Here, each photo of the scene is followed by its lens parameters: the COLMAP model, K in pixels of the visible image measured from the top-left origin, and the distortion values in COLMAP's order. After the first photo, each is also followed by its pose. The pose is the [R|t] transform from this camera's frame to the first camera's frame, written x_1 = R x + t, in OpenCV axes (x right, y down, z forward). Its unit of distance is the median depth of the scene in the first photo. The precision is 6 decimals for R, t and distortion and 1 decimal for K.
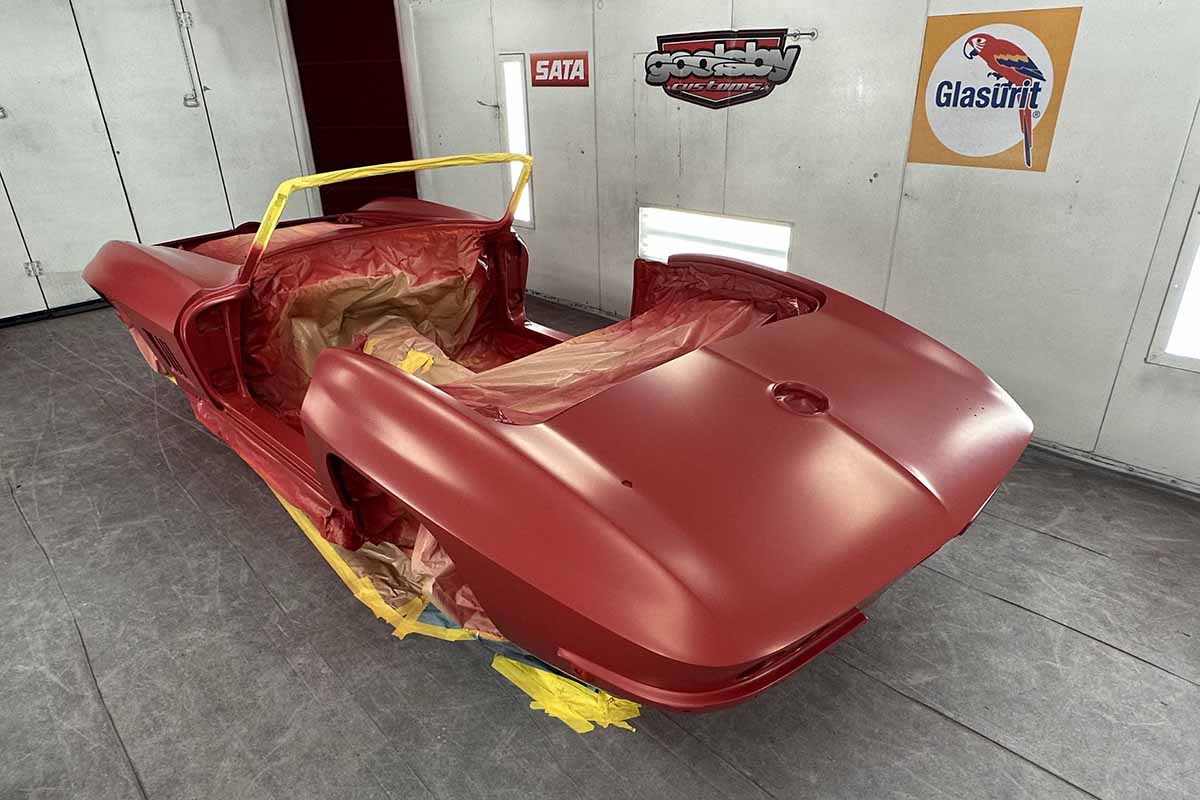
lens RADIAL K [[689.0, 0, 594.6], [0, 689.0, 475.0], [0, 0, 1]] dist [-0.002866, 0.000917]
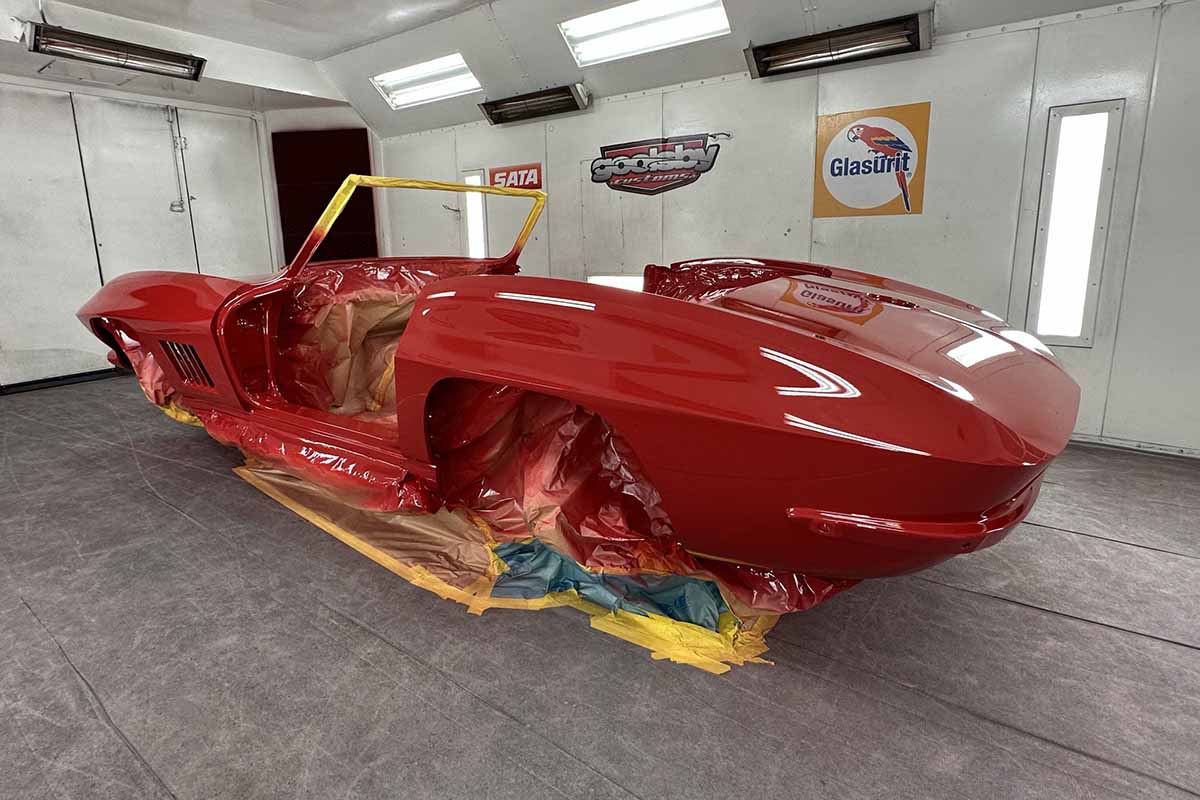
lens RADIAL K [[568.0, 0, 592.0], [0, 568.0, 403.5], [0, 0, 1]] dist [-0.001080, -0.000543]
pose [[0.980524, -0.047725, 0.190513, -0.174566], [0.095489, 0.963501, -0.250094, 0.112405], [-0.171624, 0.263415, 0.949293, 0.123639]]
